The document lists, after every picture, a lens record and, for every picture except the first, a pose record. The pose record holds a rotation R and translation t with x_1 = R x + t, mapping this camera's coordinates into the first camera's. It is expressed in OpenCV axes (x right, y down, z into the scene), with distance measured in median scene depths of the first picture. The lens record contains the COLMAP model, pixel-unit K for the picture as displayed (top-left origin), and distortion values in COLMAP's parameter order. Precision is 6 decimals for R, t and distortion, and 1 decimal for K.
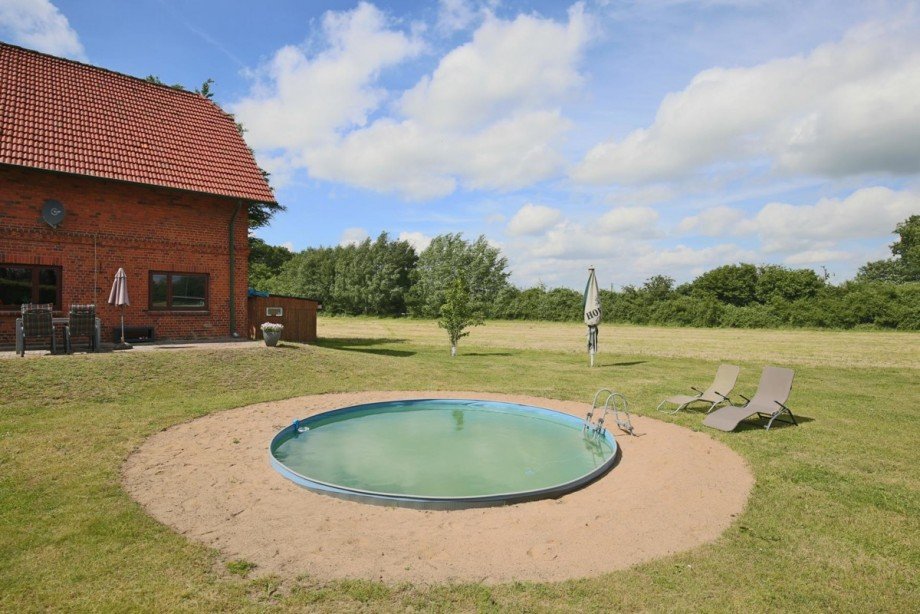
lens RADIAL K [[478.4, 0, 460.6], [0, 478.4, 309.7], [0, 0, 1]] dist [-0.028249, -0.000800]
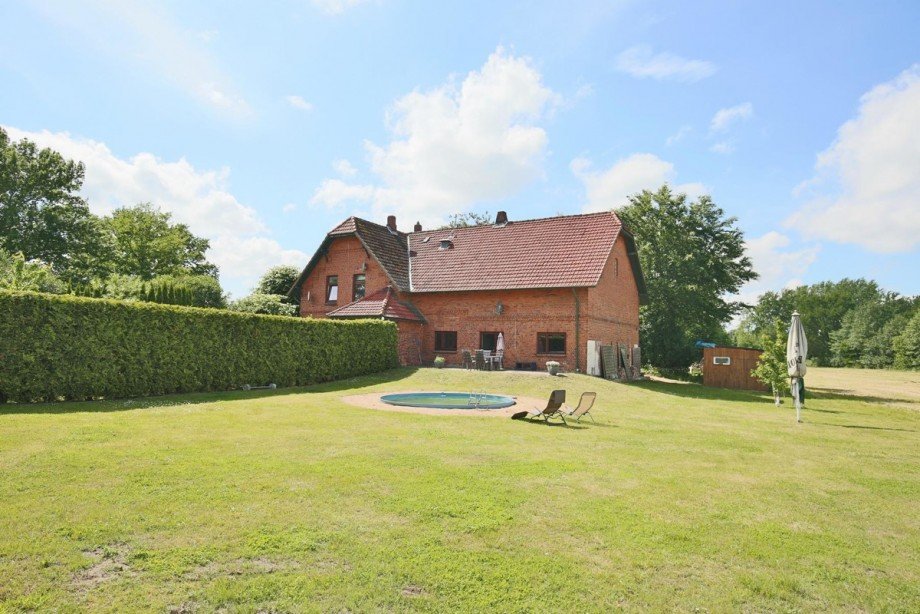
lens RADIAL K [[557.1, 0, 456.0], [0, 557.1, 311.4], [0, 0, 1]] dist [-0.004665, 0.001510]
pose [[0.266301, -0.064927, -0.961701, 1.367057], [-0.028756, 0.996750, -0.075256, 0.008920], [0.963461, 0.047695, 0.263568, 0.112969]]
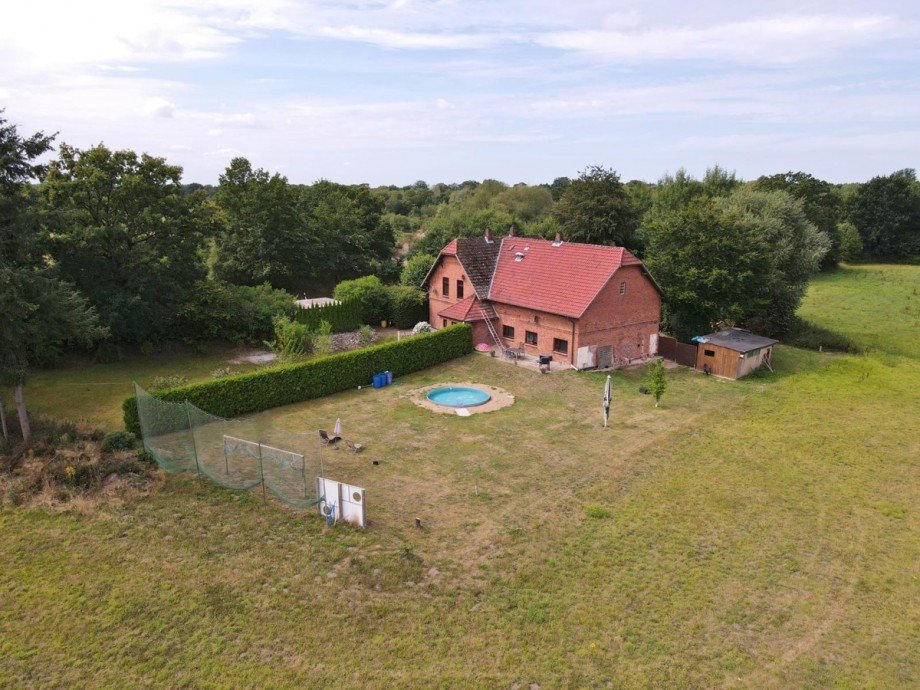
lens RADIAL K [[665.2, 0, 454.2], [0, 665.2, 345.0], [0, 0, 1]] dist [0.005336, 0.000609]
pose [[-0.103734, 0.211966, -0.971756, 3.428180], [-0.019096, 0.976422, 0.215022, -0.914243], [0.994422, 0.040861, -0.097240, 0.790109]]
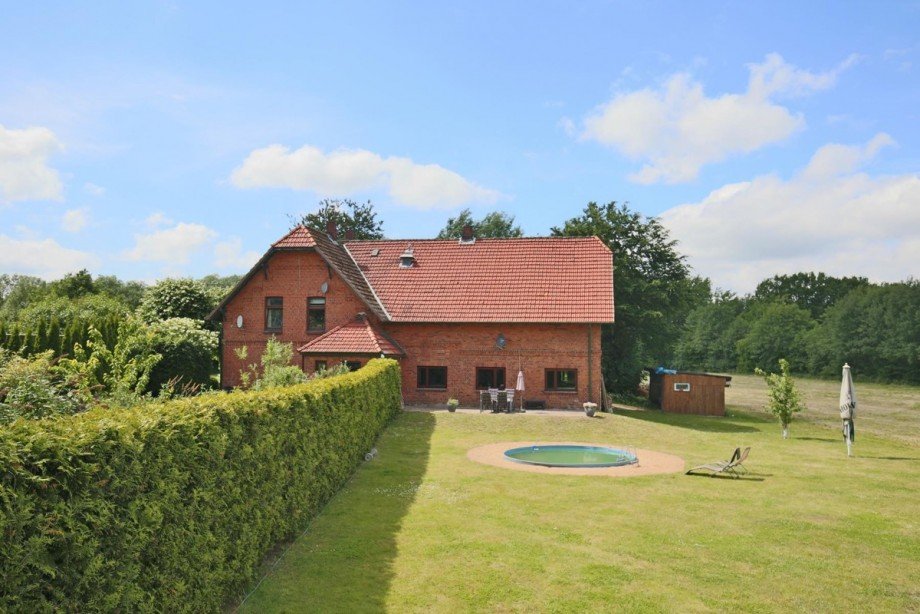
lens RADIAL K [[731.8, 0, 459.5], [0, 731.8, 314.5], [0, 0, 1]] dist [0.013380, -0.001748]
pose [[0.594343, -0.041285, -0.803152, 1.343785], [-0.008137, 0.998322, -0.057338, -0.123863], [0.804171, 0.040614, 0.593009, -0.874027]]
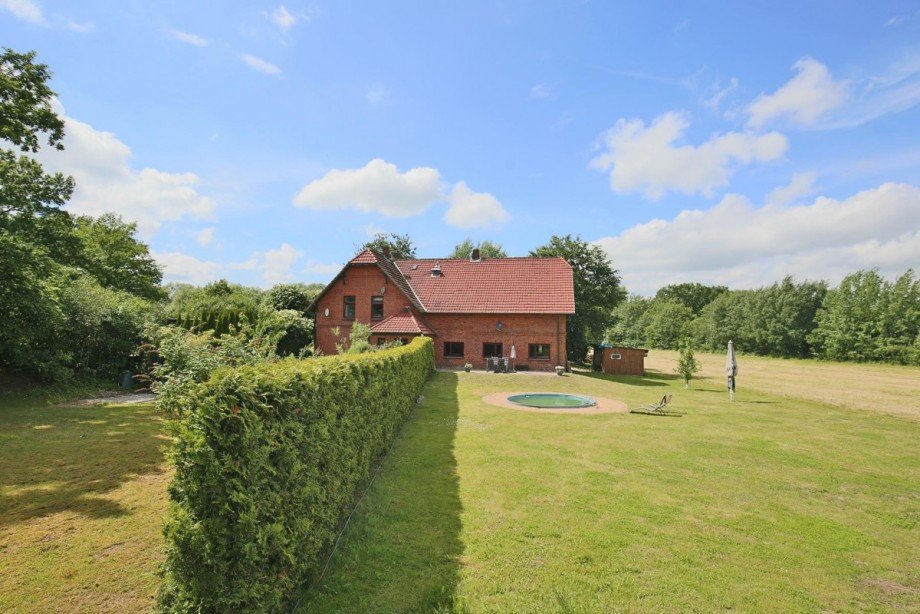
lens RADIAL K [[478.4, 0, 456.2], [0, 478.4, 311.9], [0, 0, 1]] dist [-0.028249, -0.000800]
pose [[0.588859, -0.036781, -0.807398, 1.276101], [-0.011605, 0.998476, -0.053949, -0.111314], [0.808152, 0.041138, 0.587535, -0.912680]]
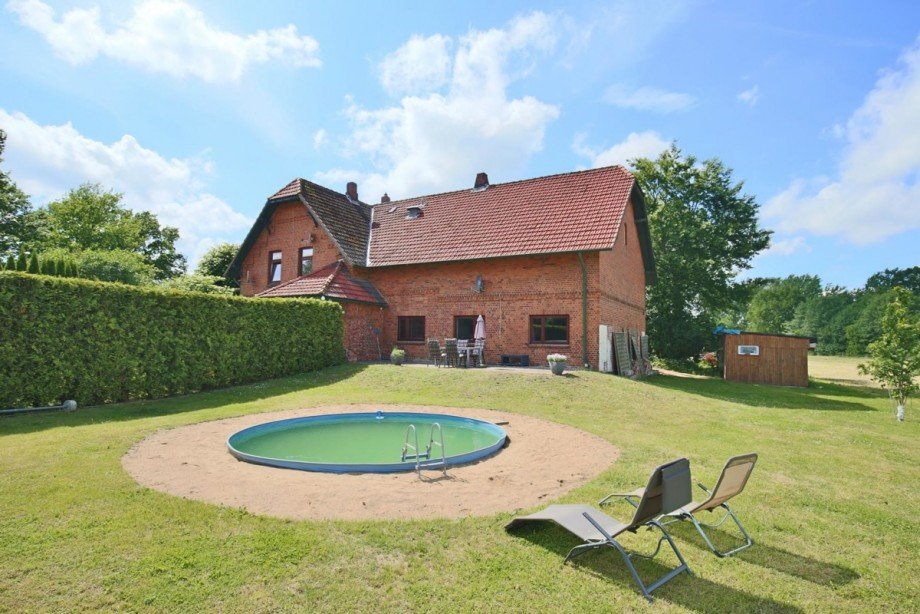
lens RADIAL K [[478.4, 0, 459.4], [0, 478.4, 311.7], [0, 0, 1]] dist [-0.028249, -0.000800]
pose [[0.294804, -0.062559, -0.953508, 0.619915], [-0.019549, 0.997251, -0.071474, 0.011409], [0.955358, 0.039711, 0.292771, 0.392890]]
